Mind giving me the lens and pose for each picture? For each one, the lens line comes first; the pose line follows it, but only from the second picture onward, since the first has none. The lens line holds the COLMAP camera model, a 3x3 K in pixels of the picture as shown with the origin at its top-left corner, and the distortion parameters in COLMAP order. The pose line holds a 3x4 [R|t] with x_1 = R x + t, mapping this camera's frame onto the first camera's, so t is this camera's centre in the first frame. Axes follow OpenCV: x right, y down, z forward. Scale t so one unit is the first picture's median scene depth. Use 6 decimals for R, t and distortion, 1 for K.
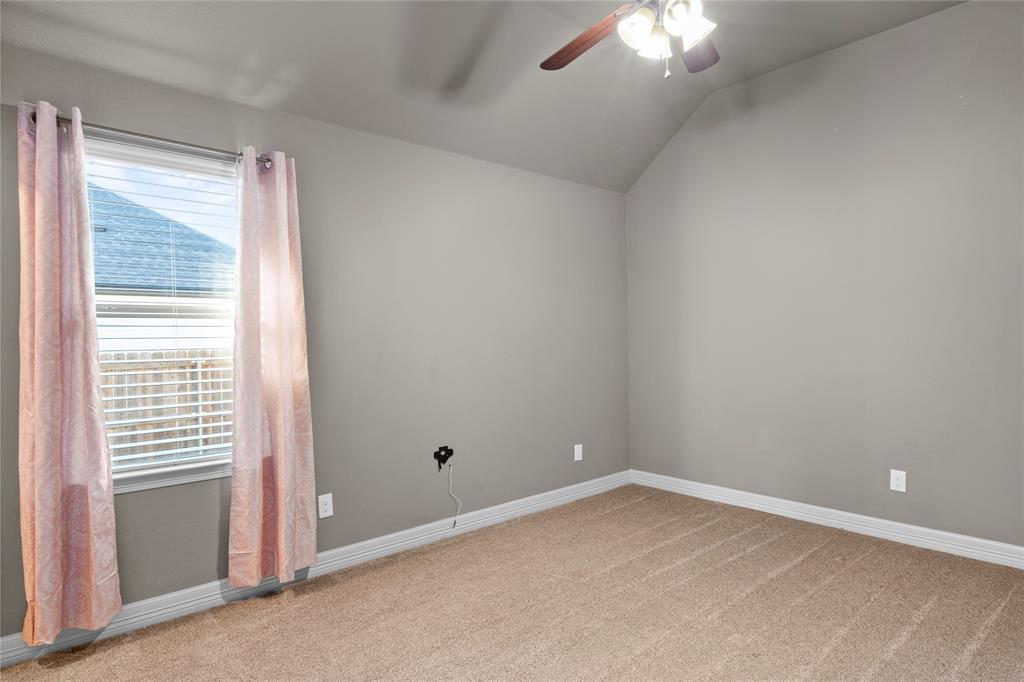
lens RADIAL K [[575.9, 0, 512.0], [0, 575.9, 341.0], [0, 0, 1]] dist [0.001900, 0.000098]
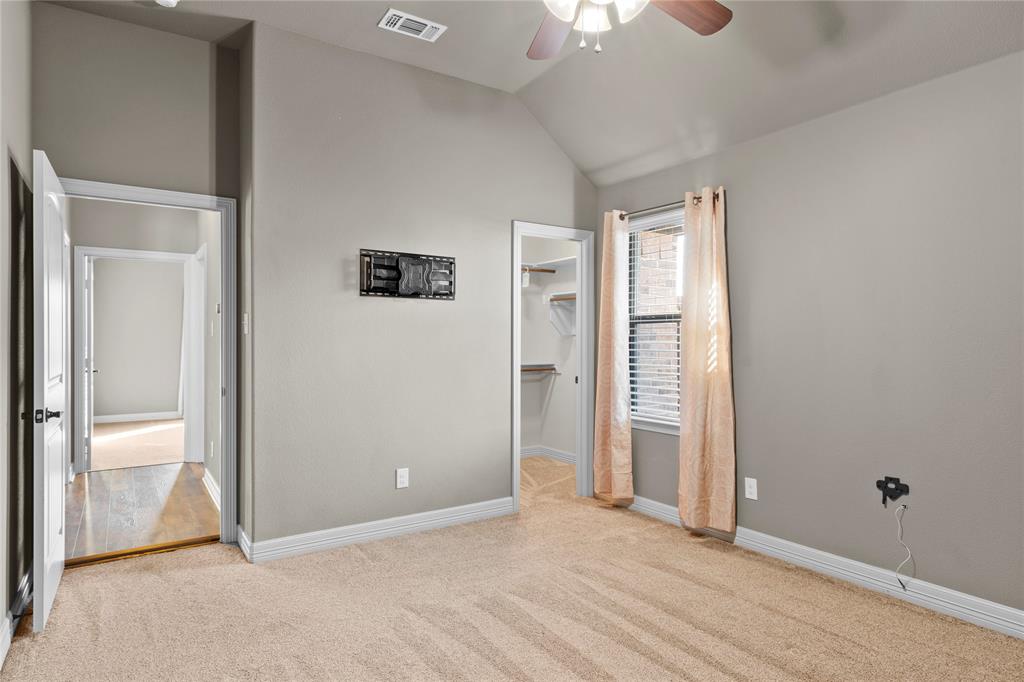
lens RADIAL K [[575.9, 0, 512.0], [0, 575.9, 341.0], [0, 0, 1]] dist [0.001900, 0.000098]
pose [[-0.137728, 0.017466, -0.990316, 0.882832], [0.003175, 0.999847, 0.017192, -0.018165], [0.990465, -0.000777, -0.137762, 0.744335]]
